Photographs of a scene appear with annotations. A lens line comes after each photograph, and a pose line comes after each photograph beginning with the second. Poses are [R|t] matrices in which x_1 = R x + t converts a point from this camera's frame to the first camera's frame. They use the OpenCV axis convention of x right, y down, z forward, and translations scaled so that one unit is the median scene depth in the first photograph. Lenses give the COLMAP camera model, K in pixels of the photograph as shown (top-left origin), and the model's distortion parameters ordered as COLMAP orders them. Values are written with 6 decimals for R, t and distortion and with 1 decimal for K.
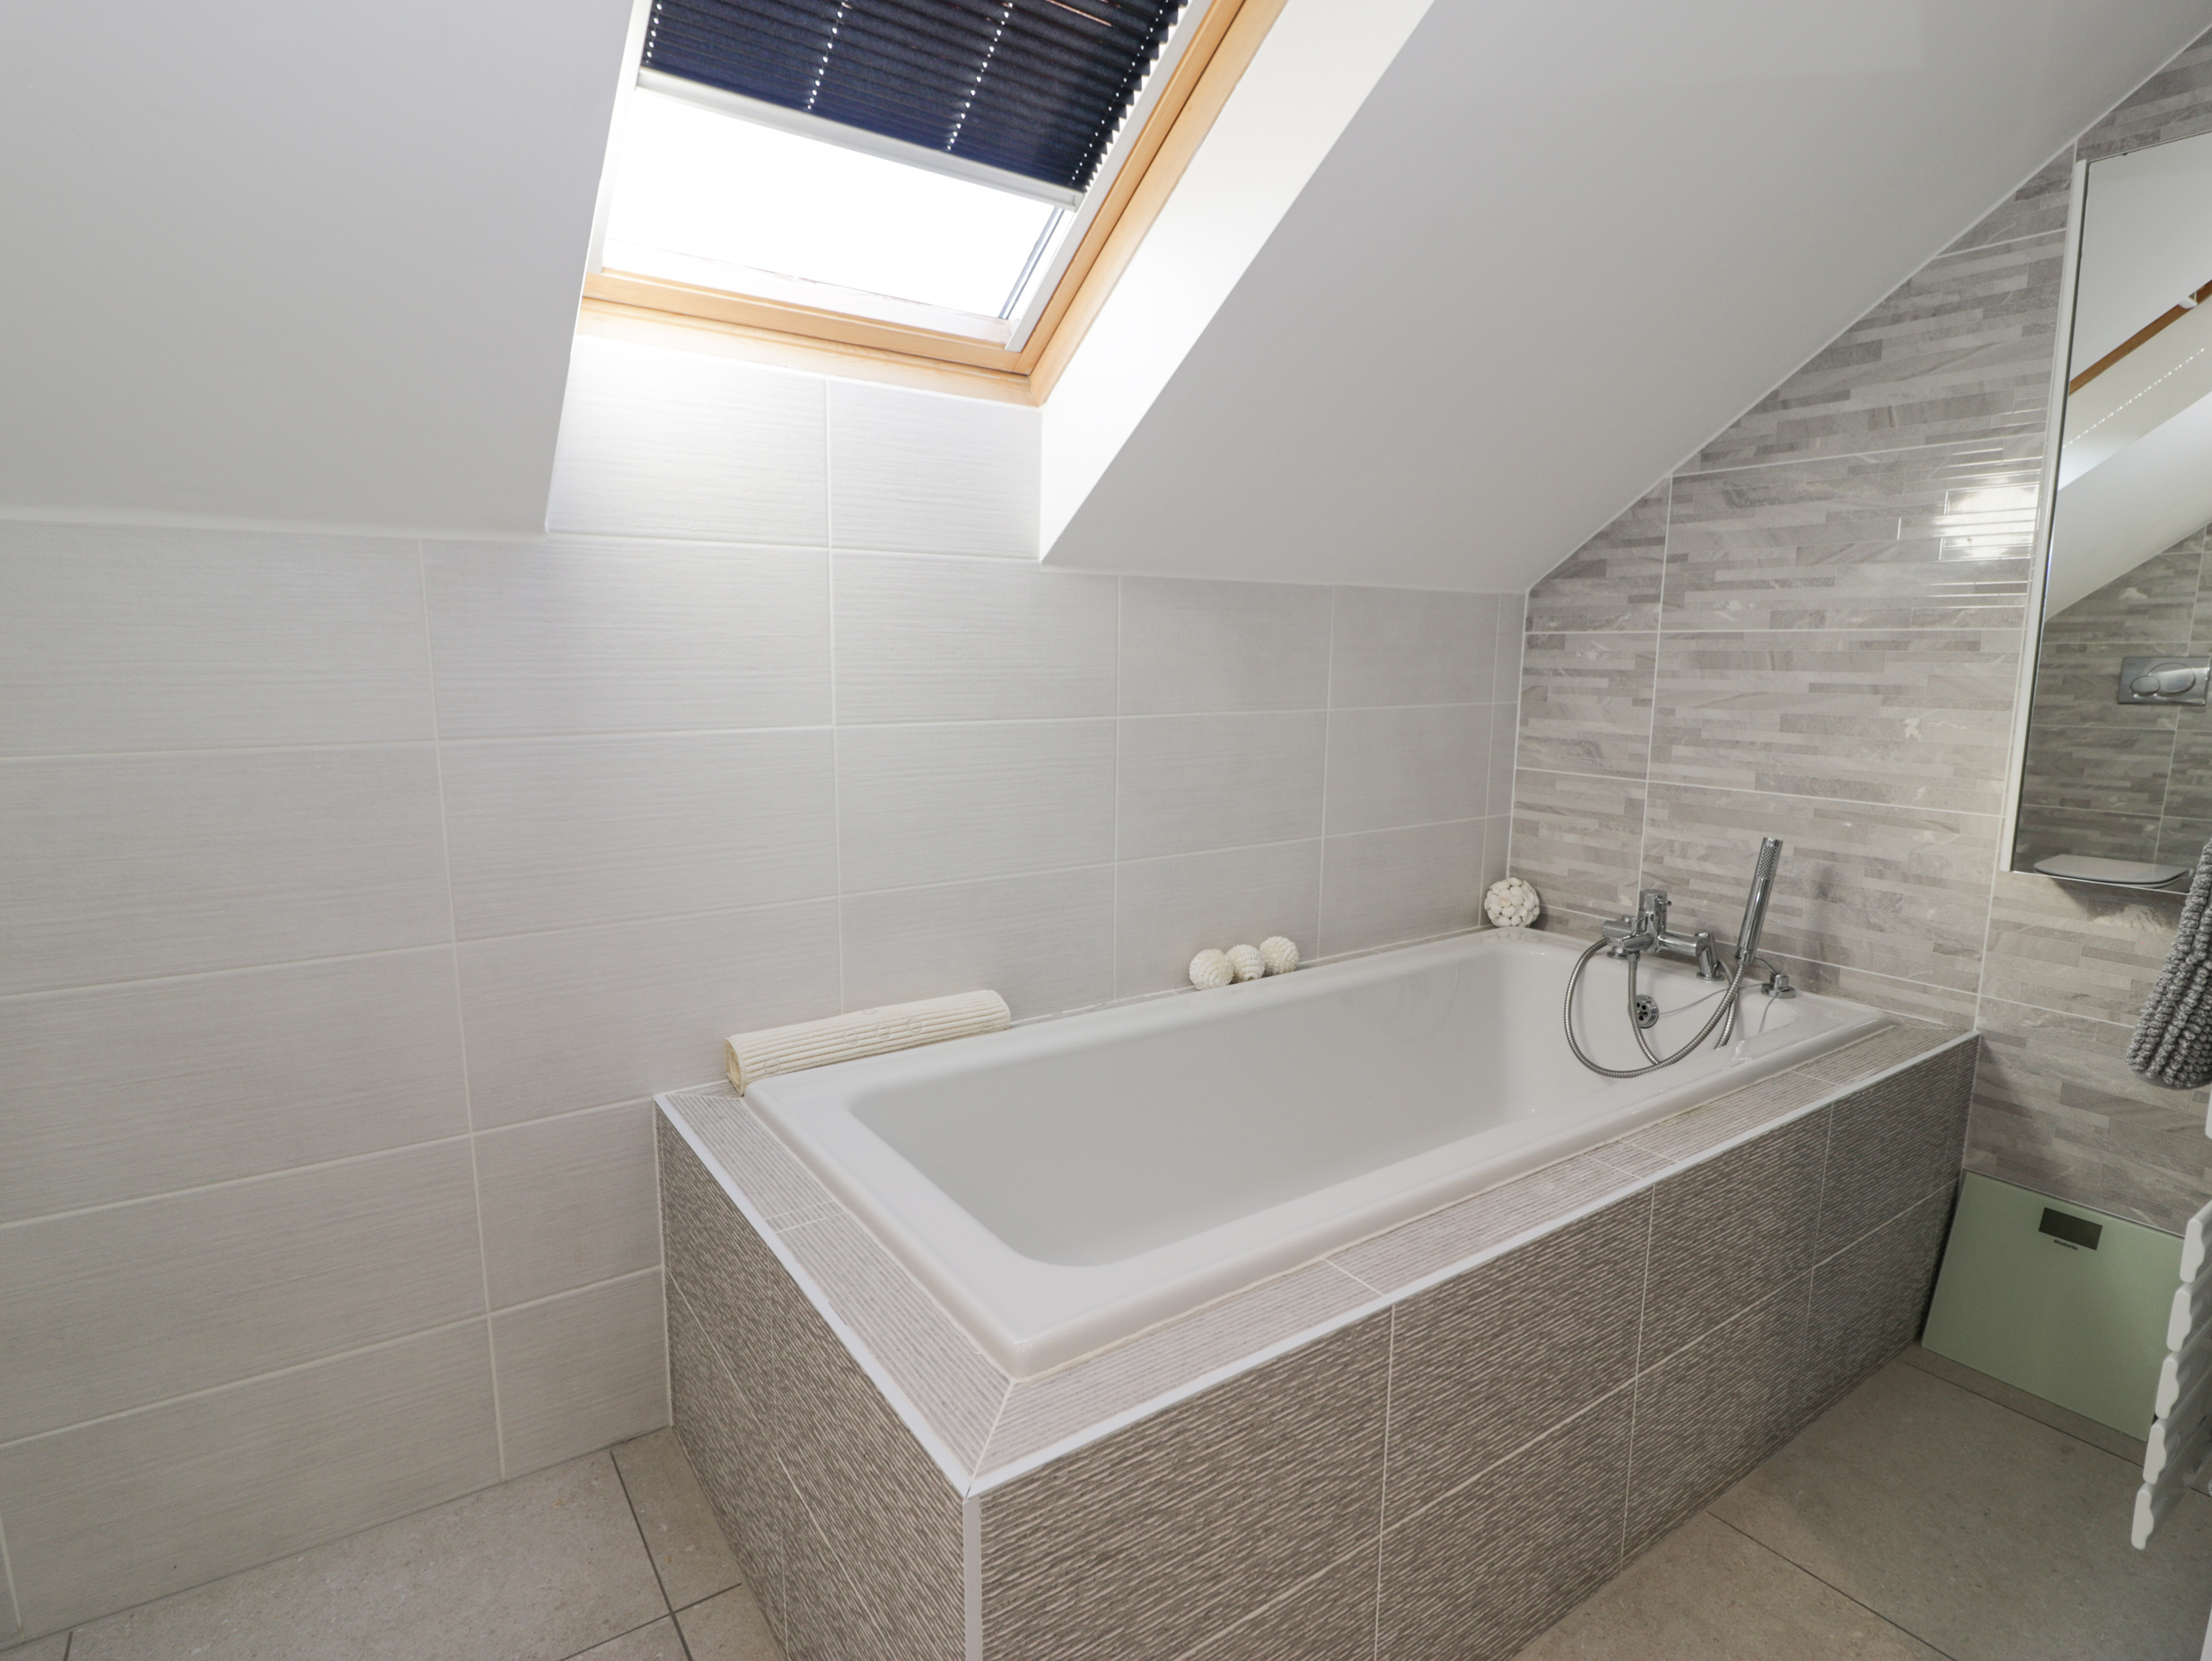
lens RADIAL K [[1145.3, 0, 1099.0], [0, 1145.3, 832.1], [0, 0, 1]] dist [-0.018894, -0.005712]
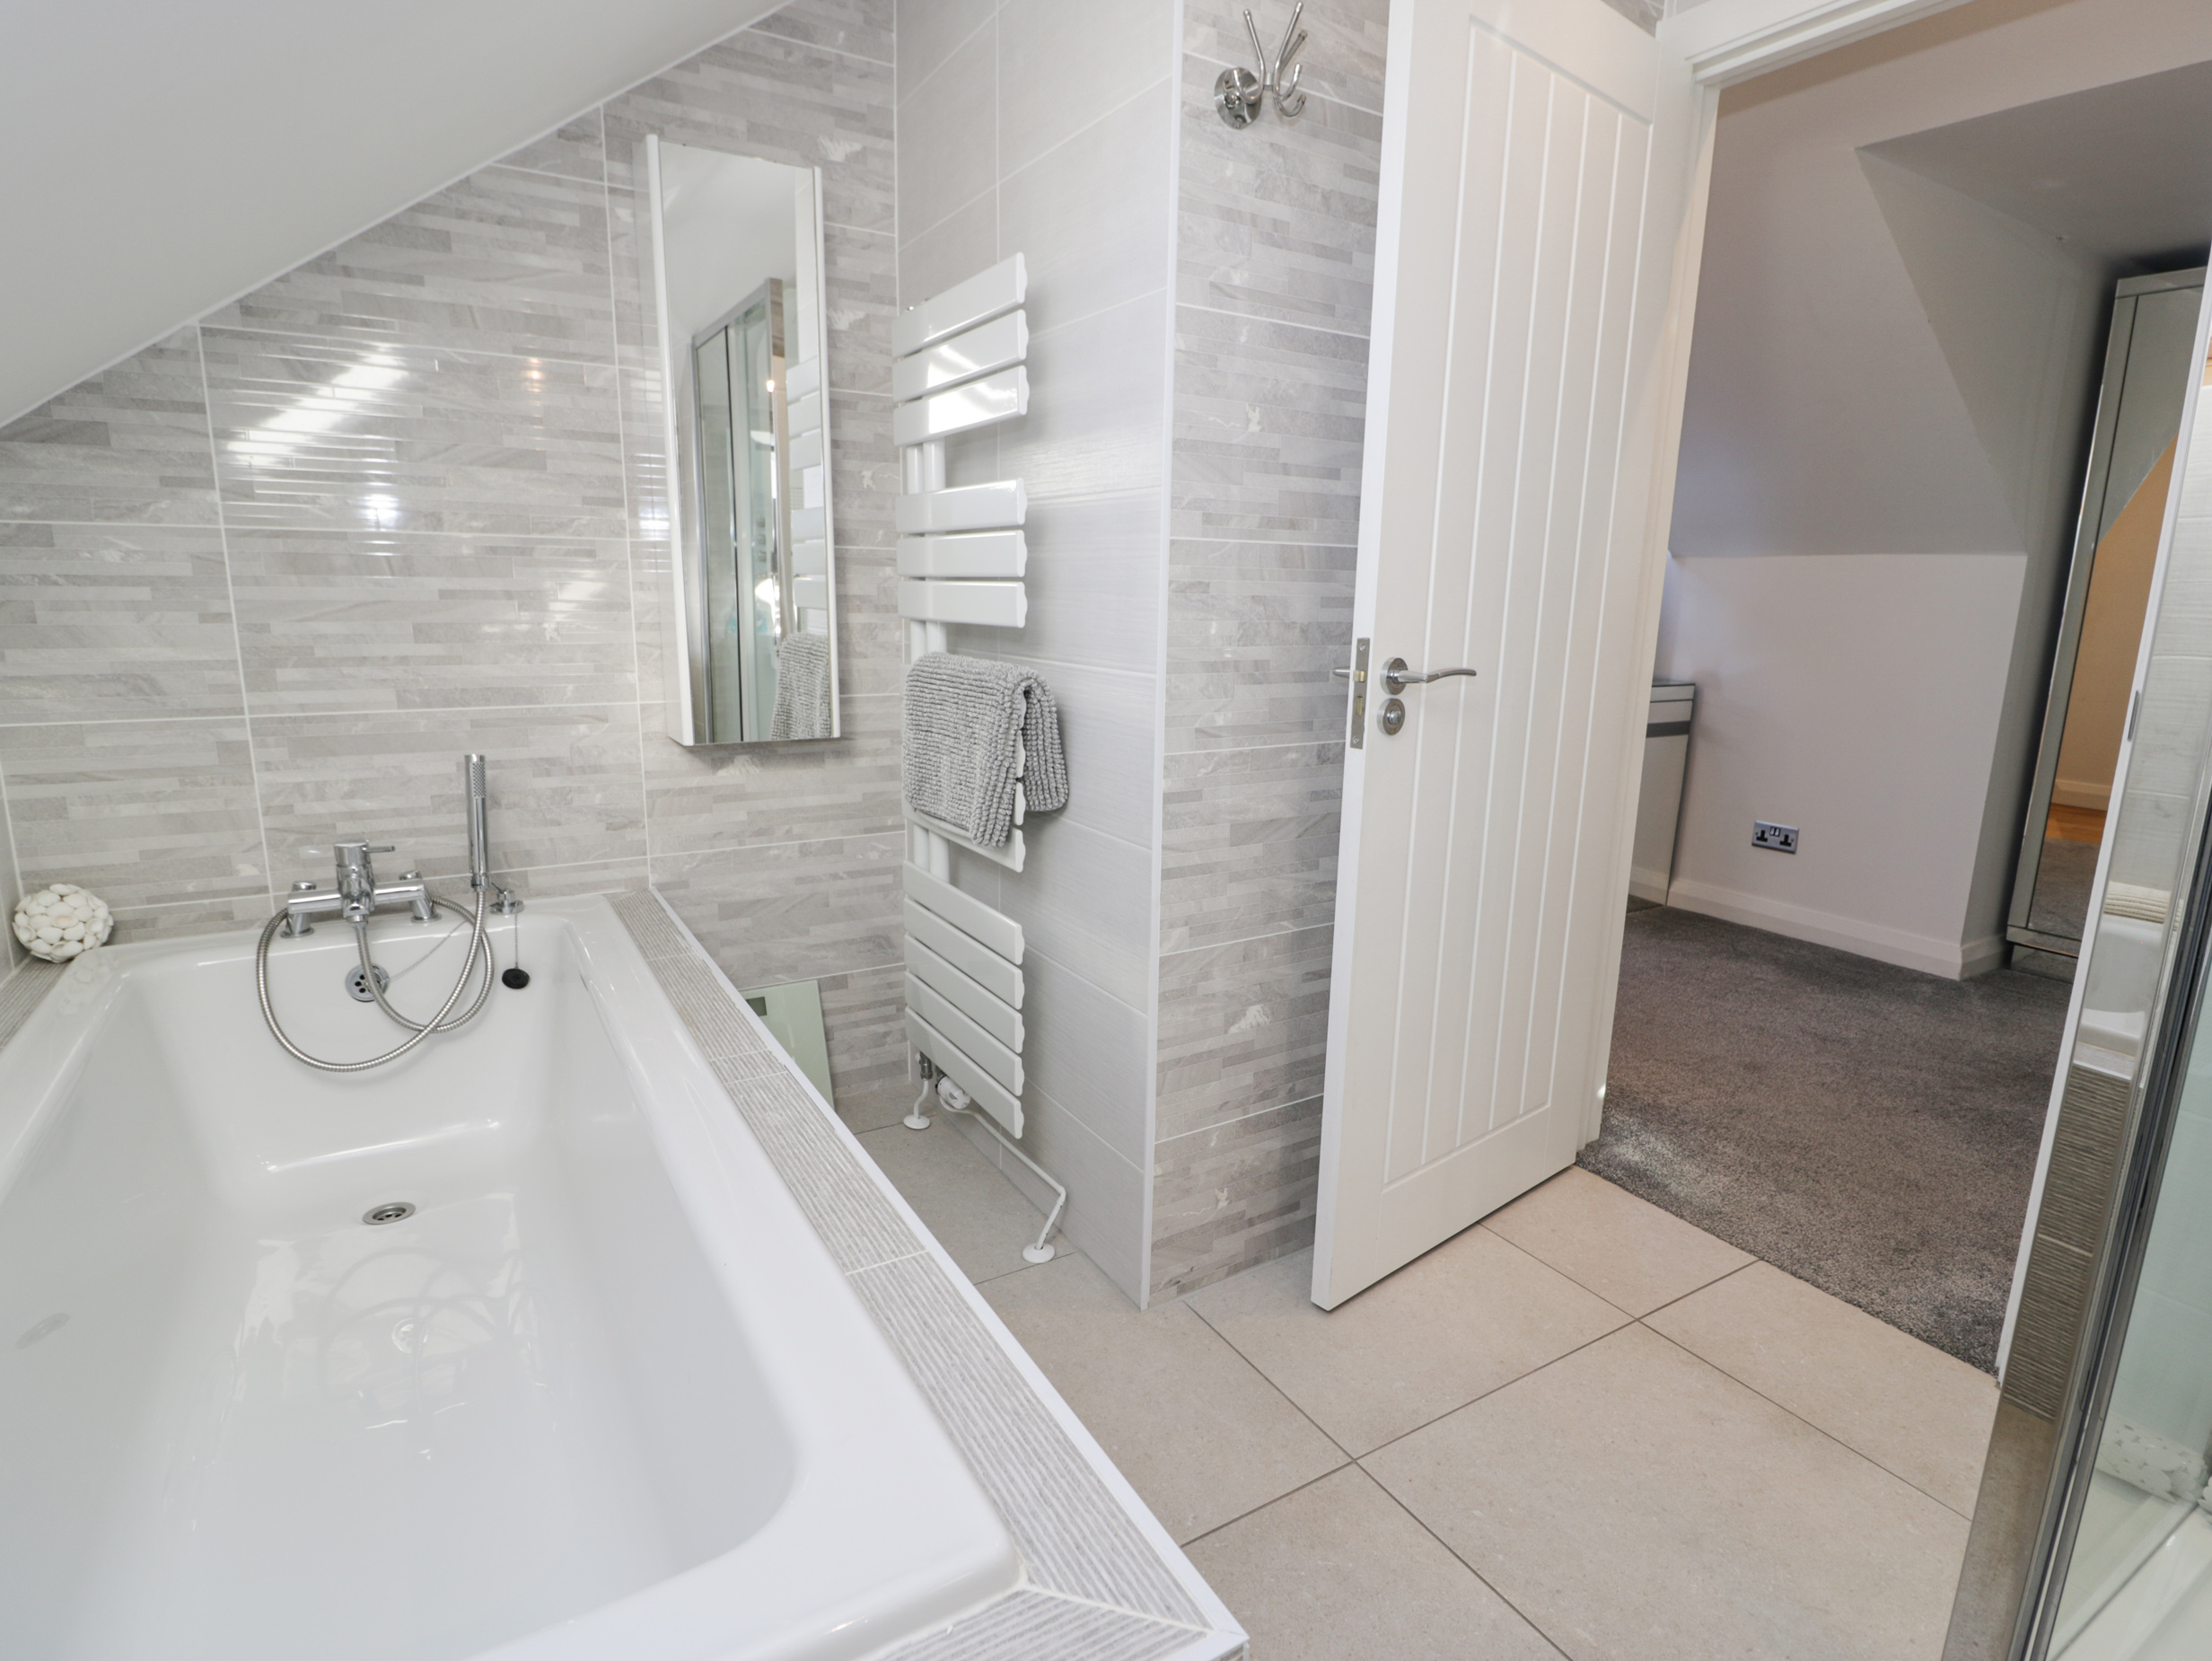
lens RADIAL K [[1145.3, 0, 1105.2], [0, 1145.3, 836.4], [0, 0, 1]] dist [-0.018894, -0.005712]
pose [[0.046649, -0.217611, 0.974920, -0.311340], [0.132113, 0.968753, 0.209913, -0.055448], [-0.990136, 0.119007, 0.073940, 0.391357]]
